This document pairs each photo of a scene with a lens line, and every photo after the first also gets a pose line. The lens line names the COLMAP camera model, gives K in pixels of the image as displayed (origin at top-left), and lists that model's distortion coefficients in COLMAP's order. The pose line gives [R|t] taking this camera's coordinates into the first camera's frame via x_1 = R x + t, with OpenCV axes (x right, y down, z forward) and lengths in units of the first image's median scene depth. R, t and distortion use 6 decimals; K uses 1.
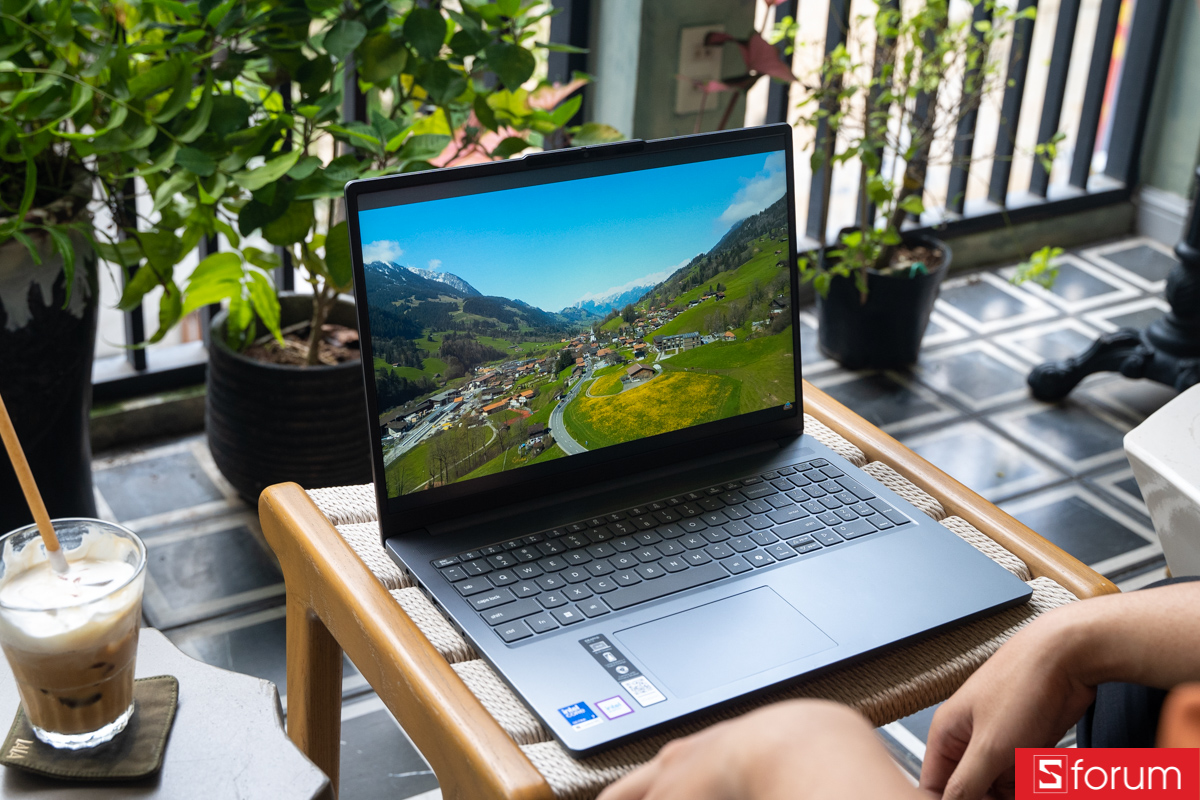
lens RADIAL K [[1707.2, 0, 602.5], [0, 1707.2, 388.3], [0, 0, 1]] dist [0.004563, 0.000000]
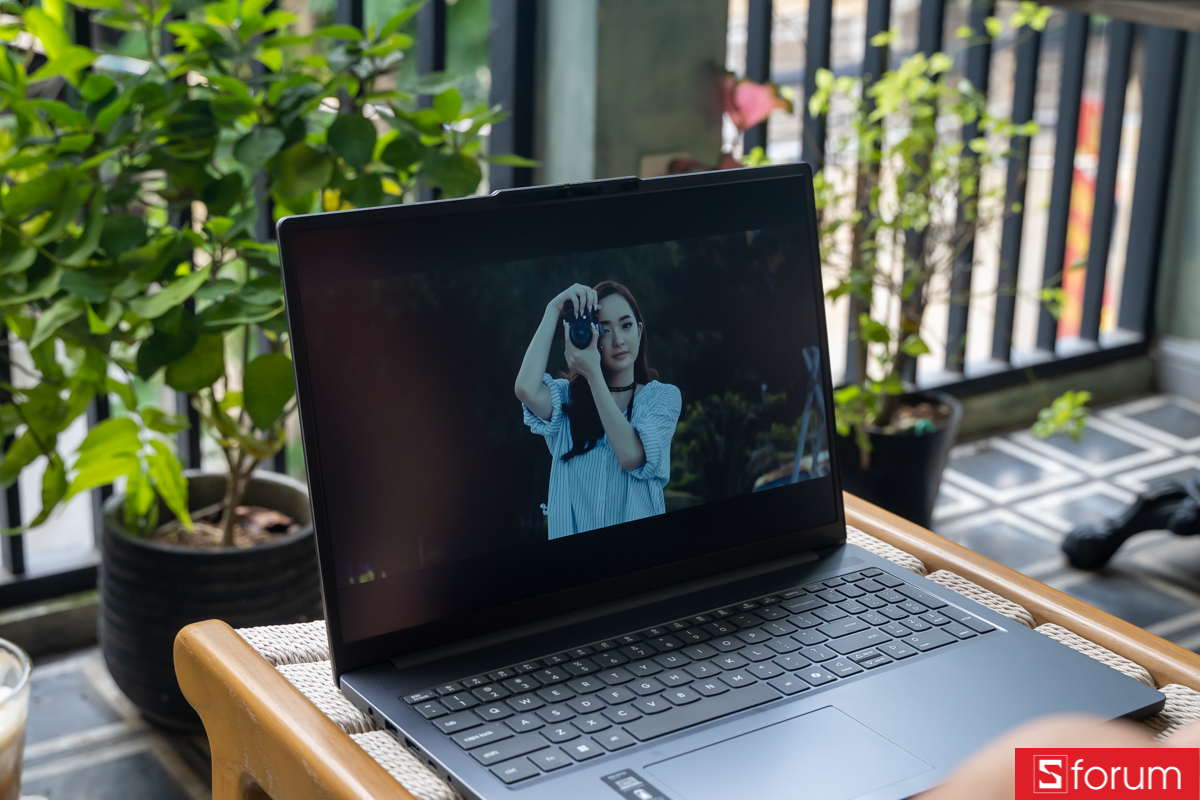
lens RADIAL K [[1878.5, 0, 598.1], [0, 1878.5, 402.2], [0, 0, 1]] dist [0.029720, 0.000000]
pose [[0.998126, -0.047391, 0.038713, -0.023316], [0.052326, 0.988988, -0.138436, 0.057289], [-0.031727, 0.140202, 0.989614, 0.081008]]
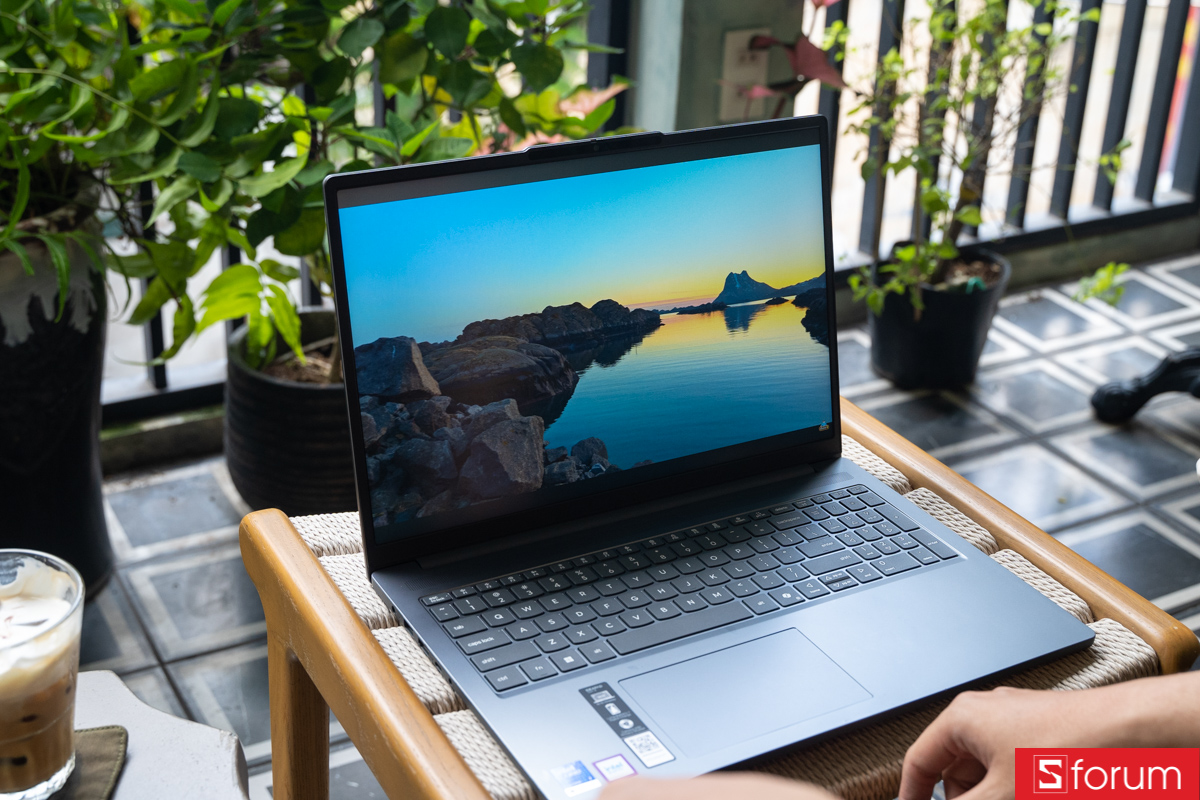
lens RADIAL K [[1682.2, 0, 601.4], [0, 1682.2, 402.9], [0, 0, 1]] dist [-0.015213, 0.000000]
pose [[0.999188, 0.001789, -0.040250, 0.019152], [-0.001973, 0.999988, -0.004544, 0.001487], [0.040241, 0.004620, 0.999179, 0.073752]]
